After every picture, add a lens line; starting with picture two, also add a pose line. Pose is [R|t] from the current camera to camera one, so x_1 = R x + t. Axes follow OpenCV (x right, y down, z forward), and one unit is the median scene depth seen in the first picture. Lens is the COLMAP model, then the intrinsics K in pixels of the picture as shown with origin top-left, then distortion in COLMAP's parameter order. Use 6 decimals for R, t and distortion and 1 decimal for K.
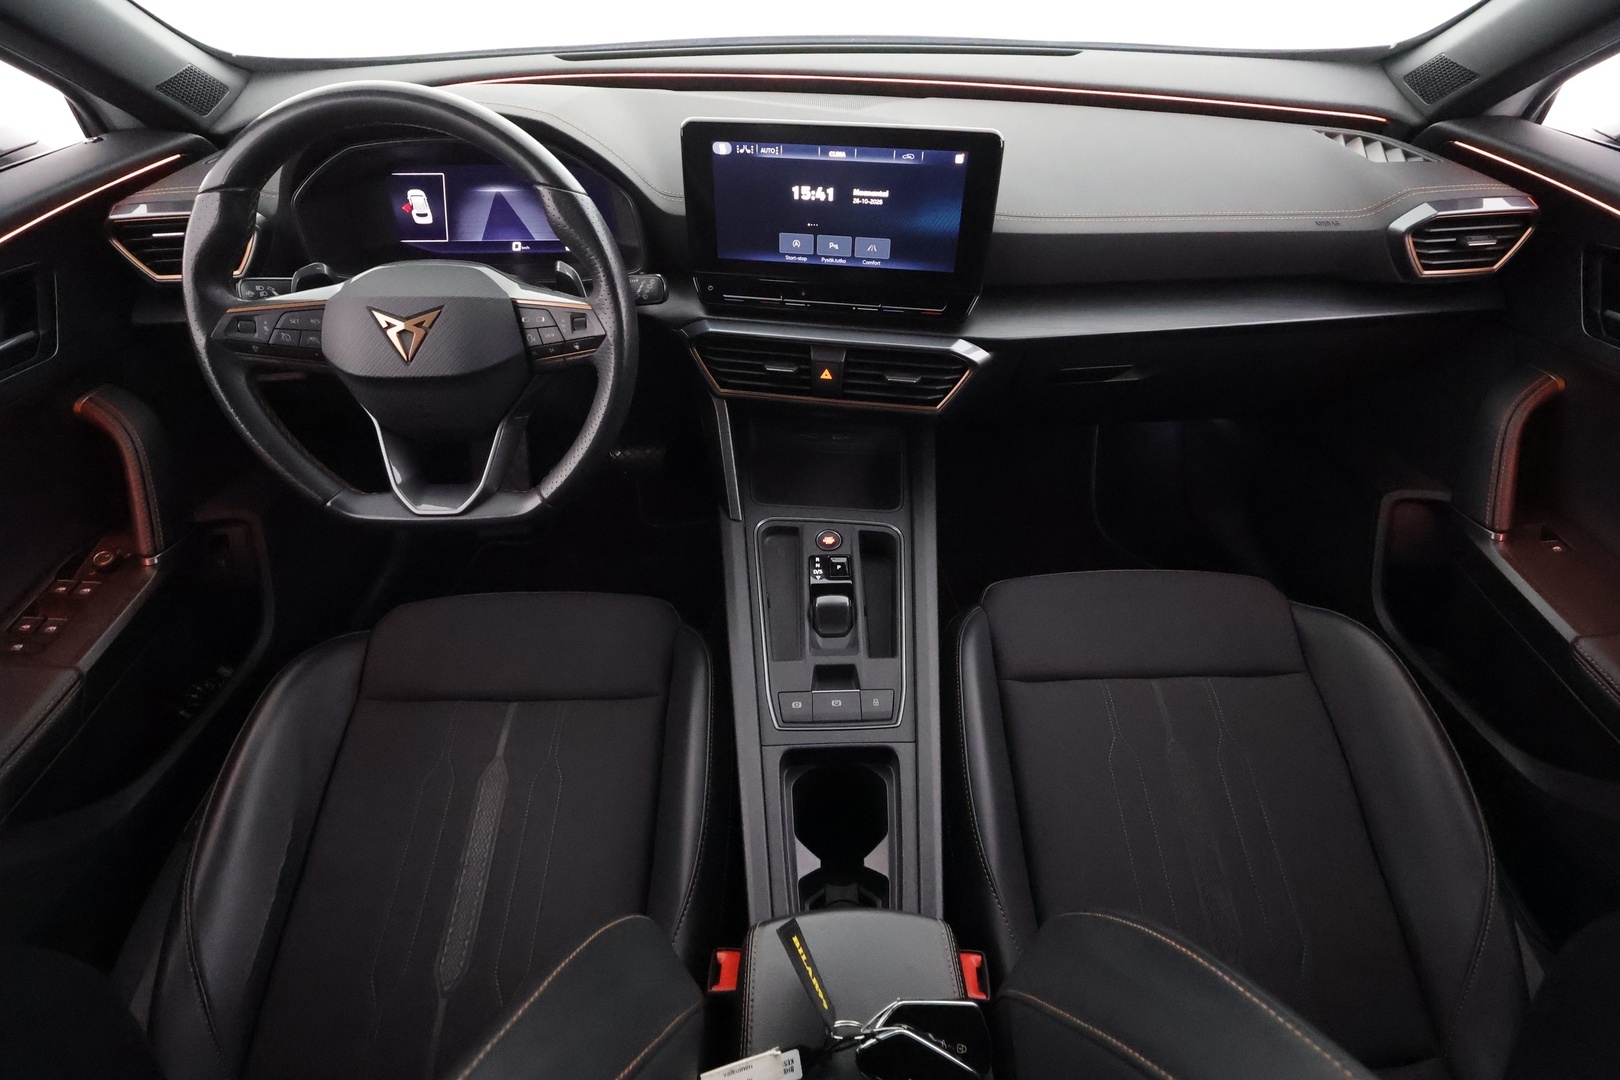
lens RADIAL K [[774.5, 0, 806.6], [0, 774.5, 576.5], [0, 0, 1]] dist [-0.000051, 0.000257]
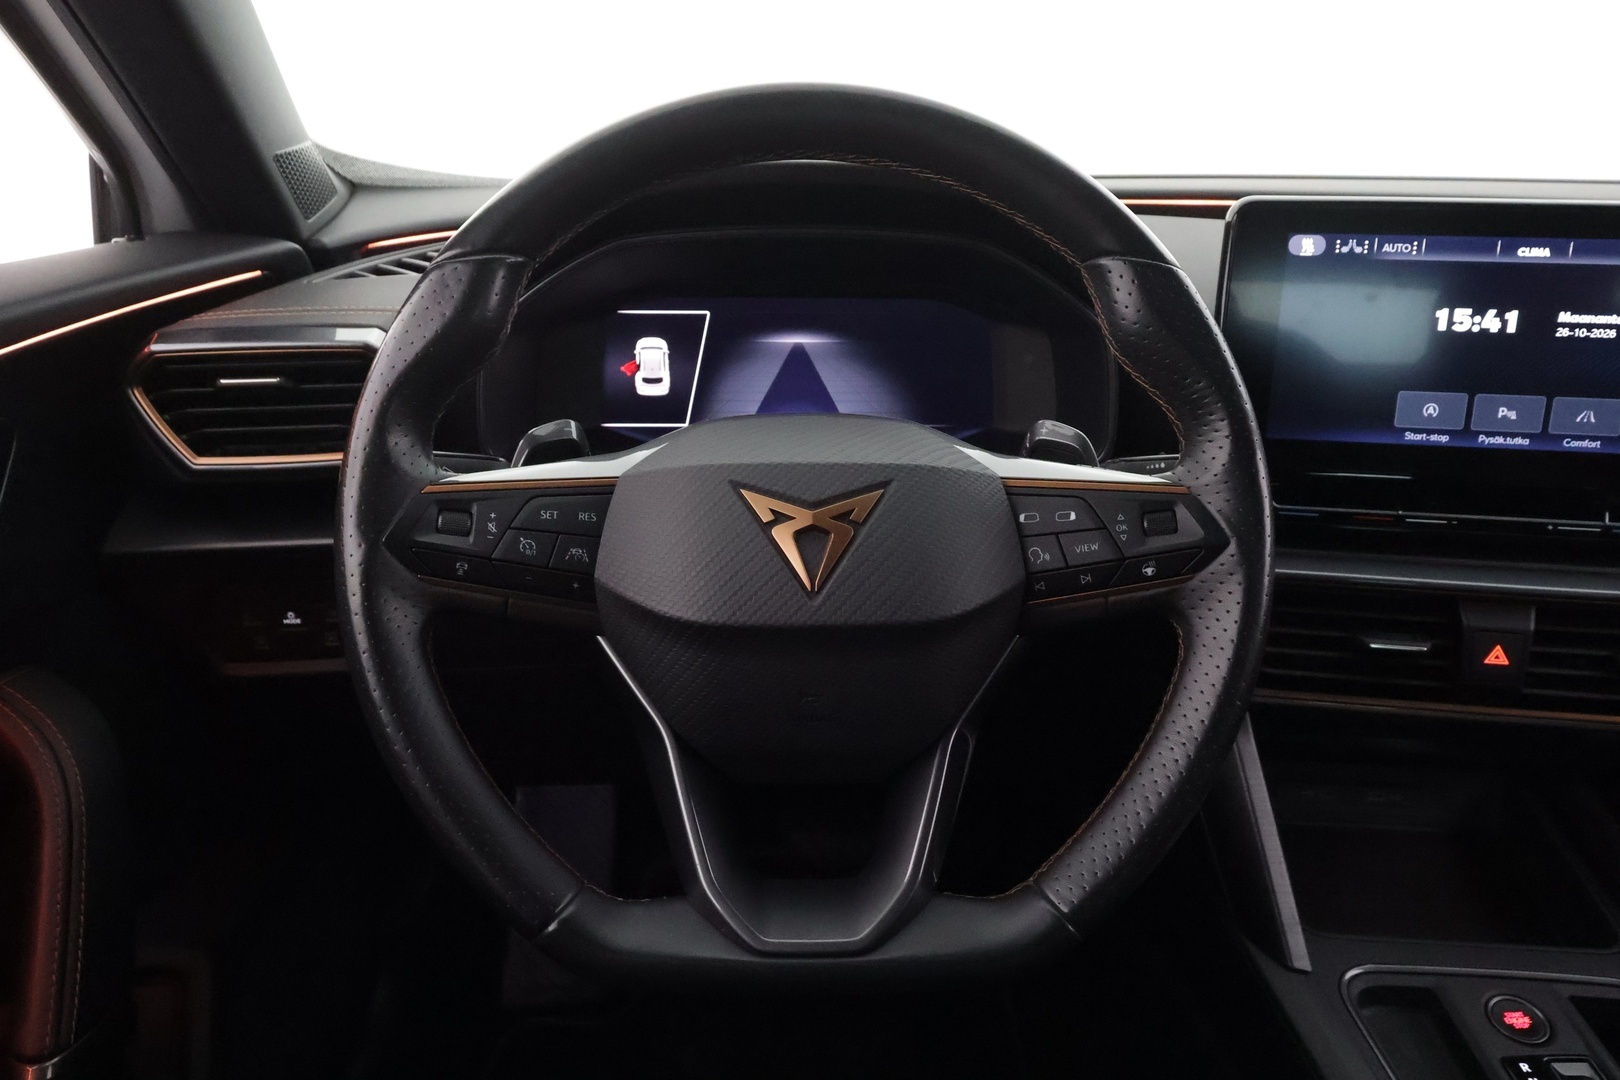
lens RADIAL K [[1230.3, 0, 810.0], [0, 1230.3, 540.0], [0, 0, 1]] dist [-0.007232, -0.005065]
pose [[0.999977, 0.003298, 0.005939, -0.453769], [-0.000596, 0.913483, -0.406877, -0.014596], [-0.006767, 0.406864, 0.913464, 0.296155]]
